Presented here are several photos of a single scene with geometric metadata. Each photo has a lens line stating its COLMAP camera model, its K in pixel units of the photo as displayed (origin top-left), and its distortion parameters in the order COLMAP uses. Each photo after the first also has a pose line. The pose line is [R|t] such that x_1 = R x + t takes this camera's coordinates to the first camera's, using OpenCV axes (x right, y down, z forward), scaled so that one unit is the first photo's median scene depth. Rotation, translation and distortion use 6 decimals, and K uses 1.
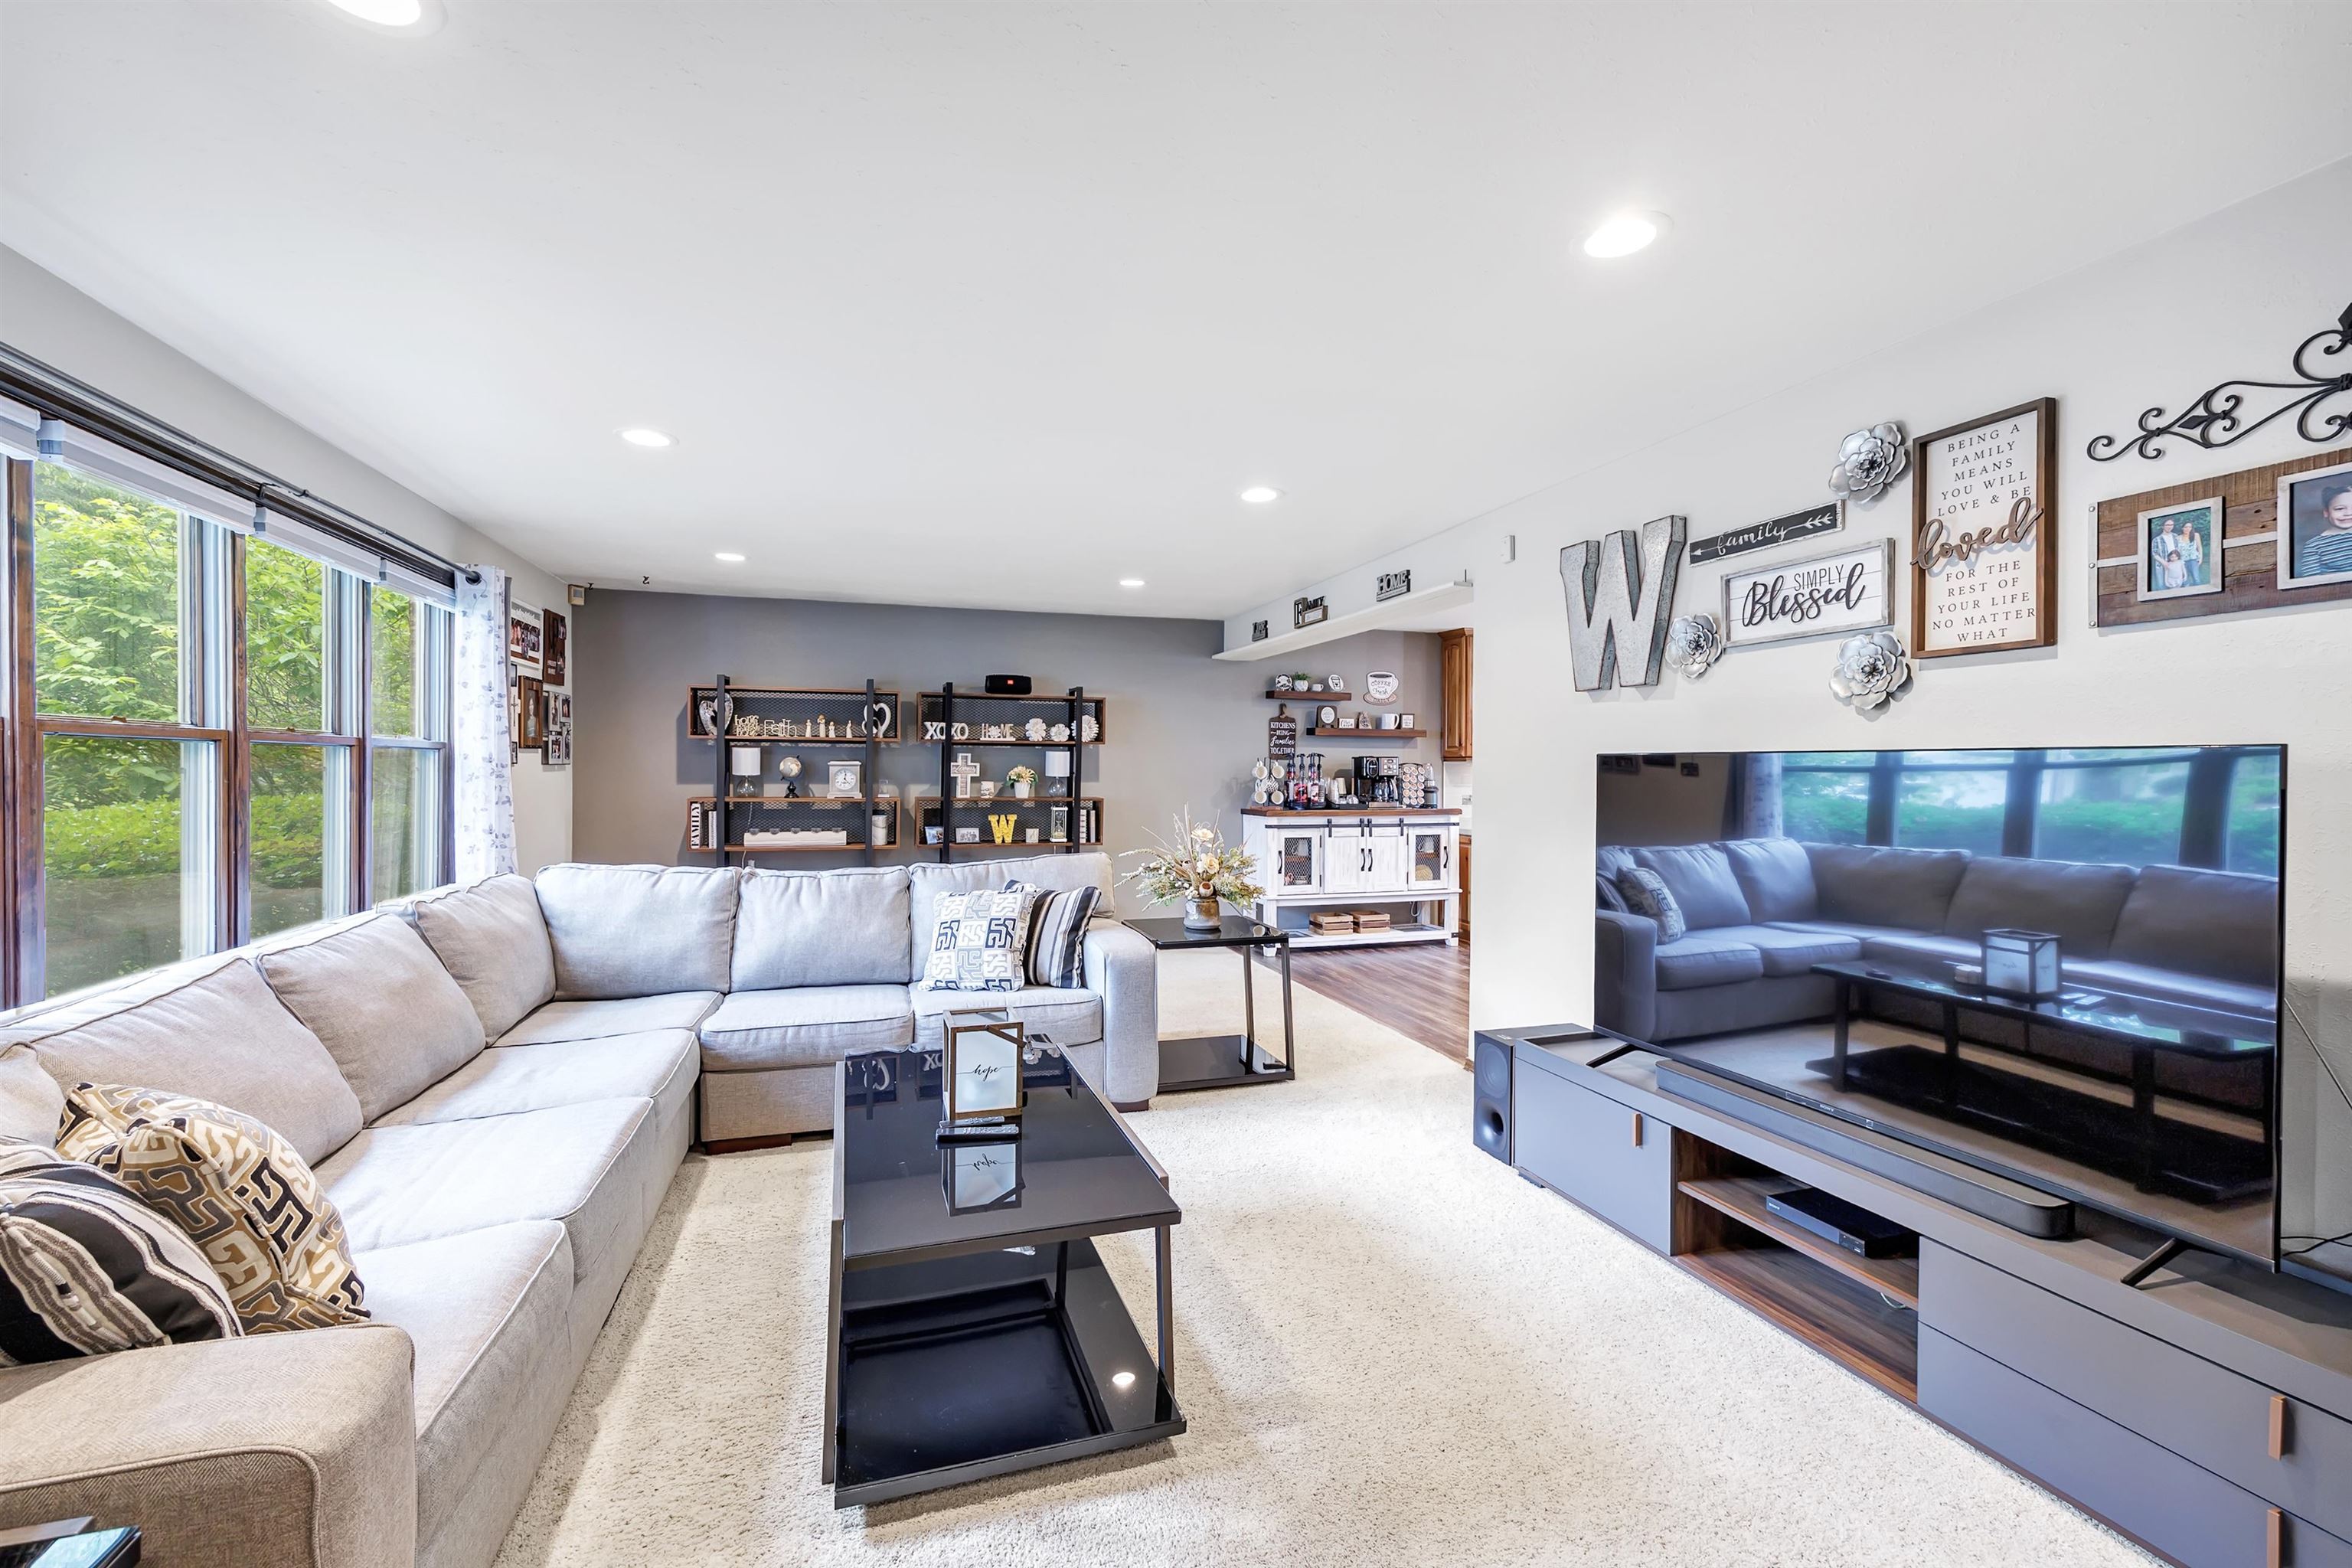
lens RADIAL K [[955.6, 0, 1148.6], [0, 955.6, 769.1], [0, 0, 1]] dist [-0.000913, 0.000386]
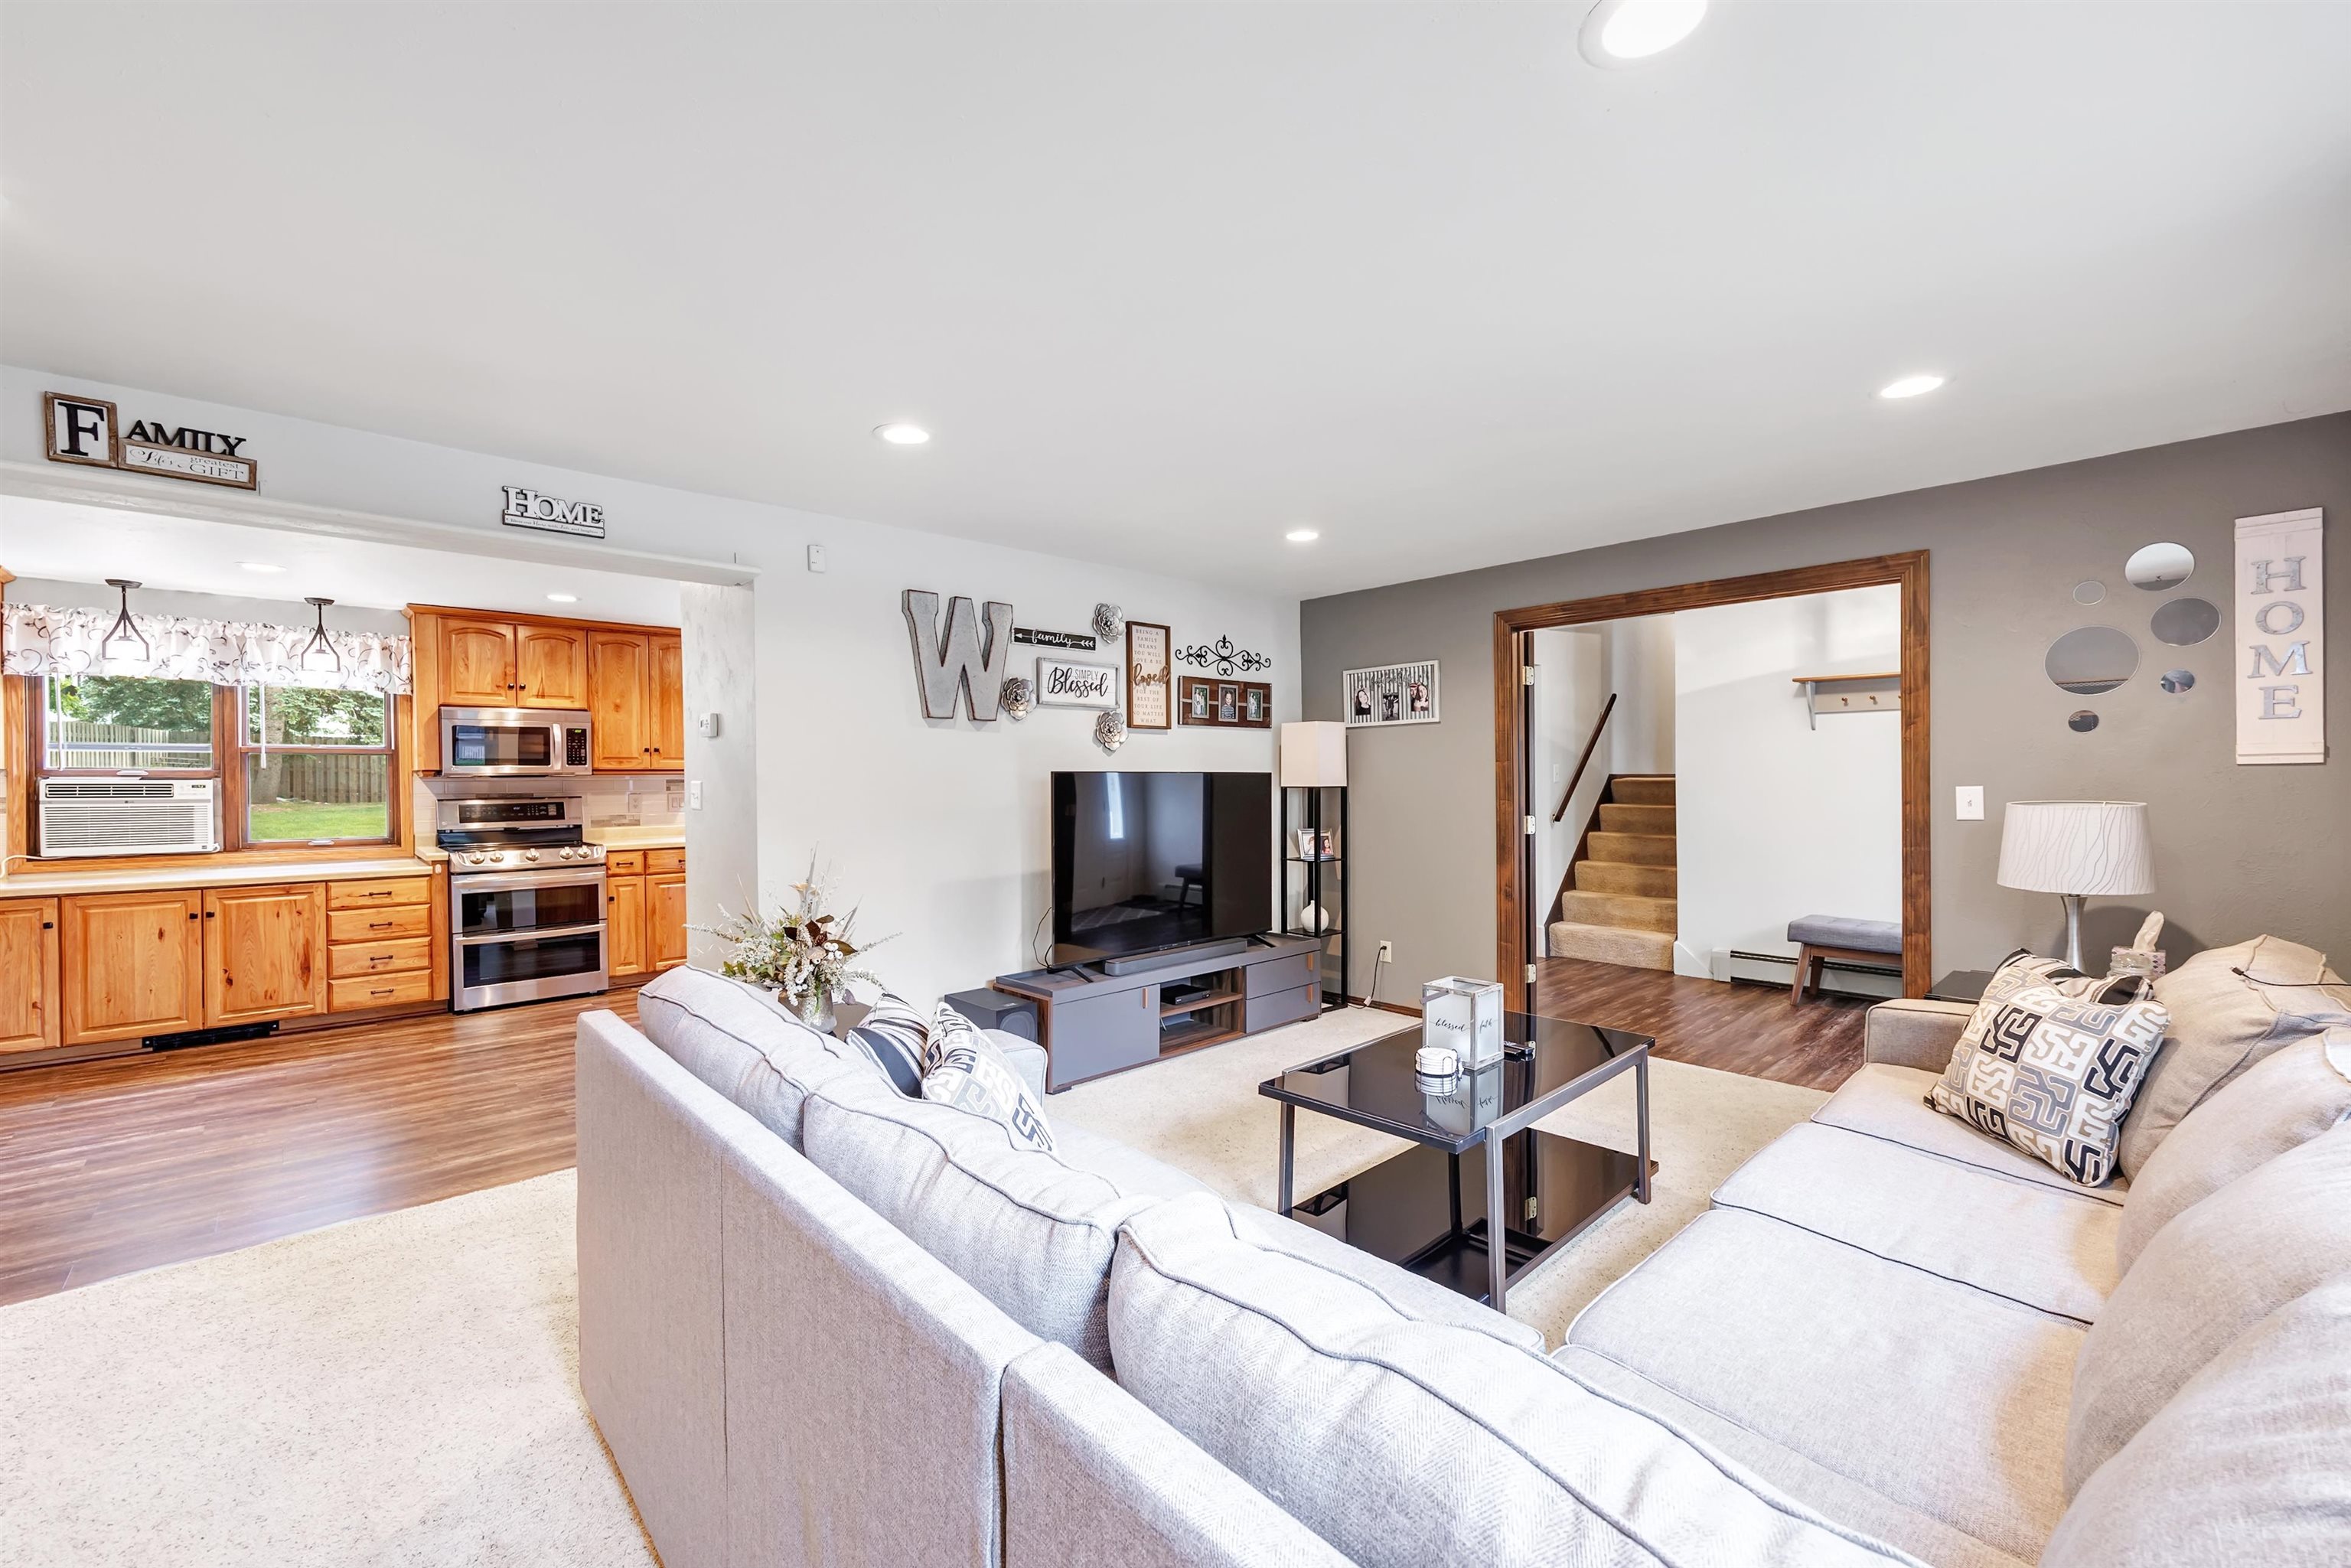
lens RADIAL K [[955.1, 0, 1165.6], [0, 955.1, 795.9], [0, 0, 1]] dist [-0.000913, 0.000386]
pose [[-0.443784, -0.016565, 0.895981, -0.407502], [0.006217, 0.999748, 0.021562, -0.004513], [-0.896112, 0.015139, -0.443569, 0.696898]]
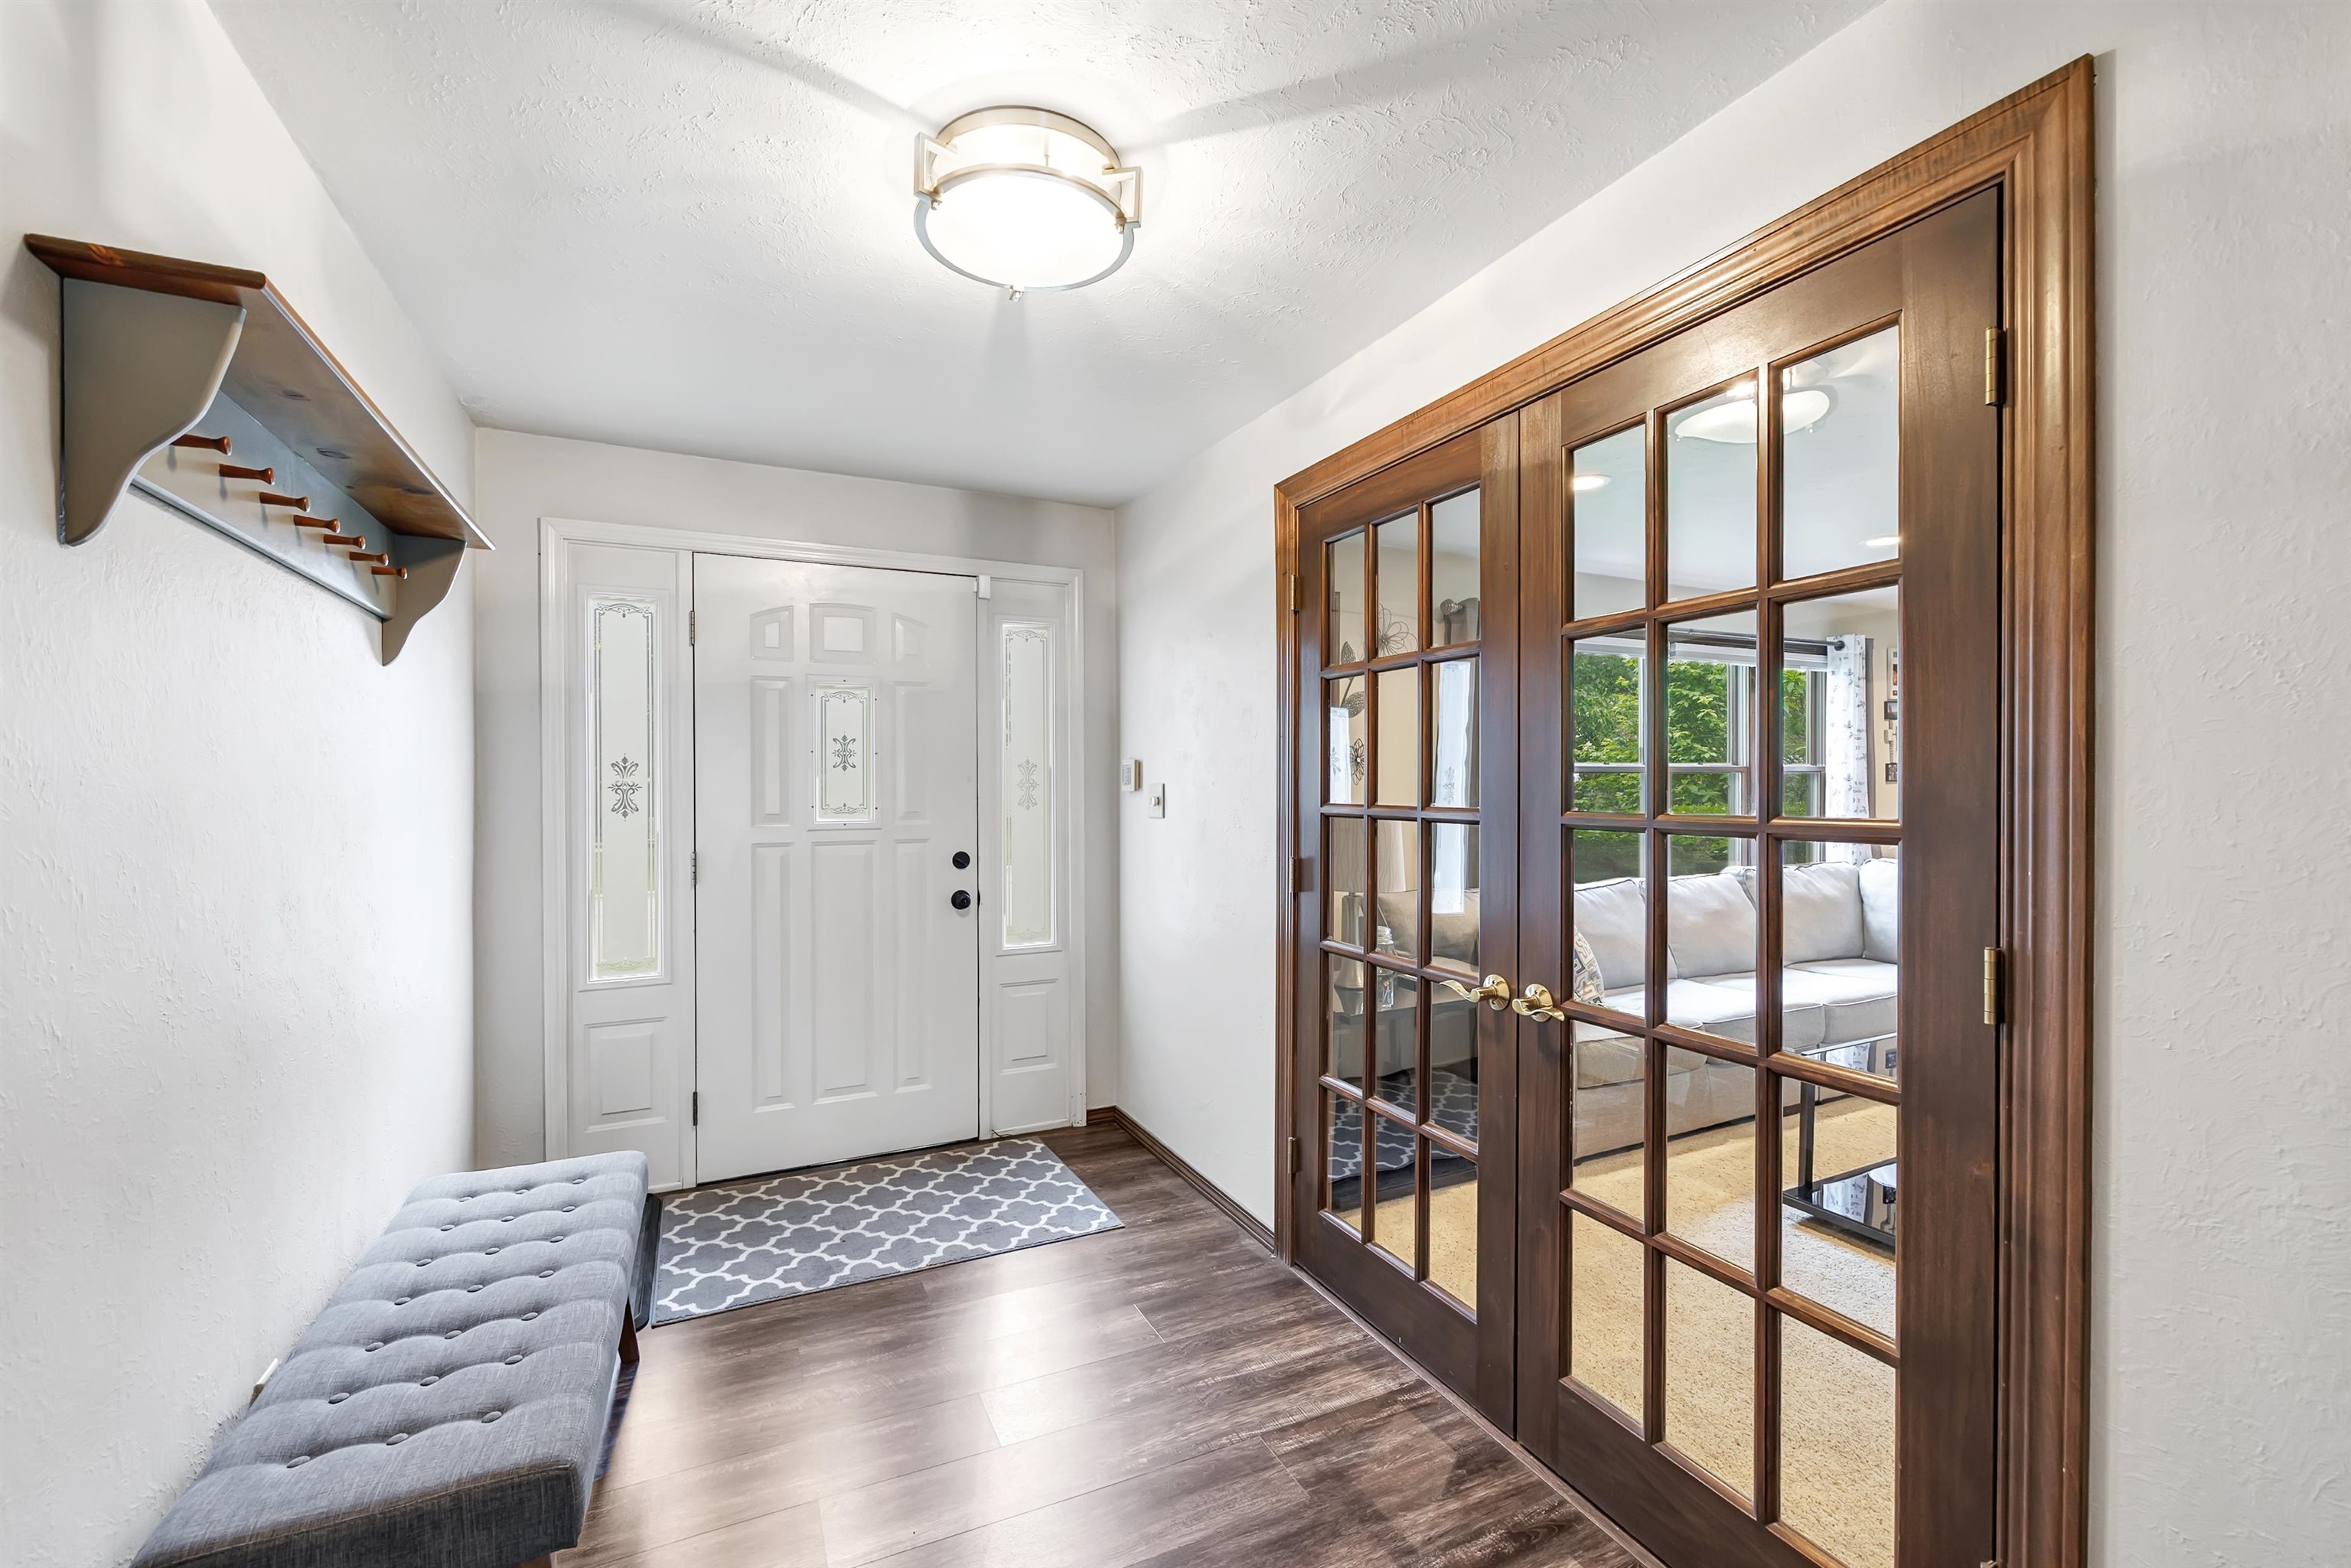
lens RADIAL K [[955.1, 0, 1162.3], [0, 955.1, 795.0], [0, 0, 1]] dist [-0.000913, 0.000386]
pose [[0.152762, 0.004978, -0.988250, 0.325323], [0.006291, 0.999962, 0.006009, -0.001058], [0.988243, -0.007135, 0.152725, -0.108012]]
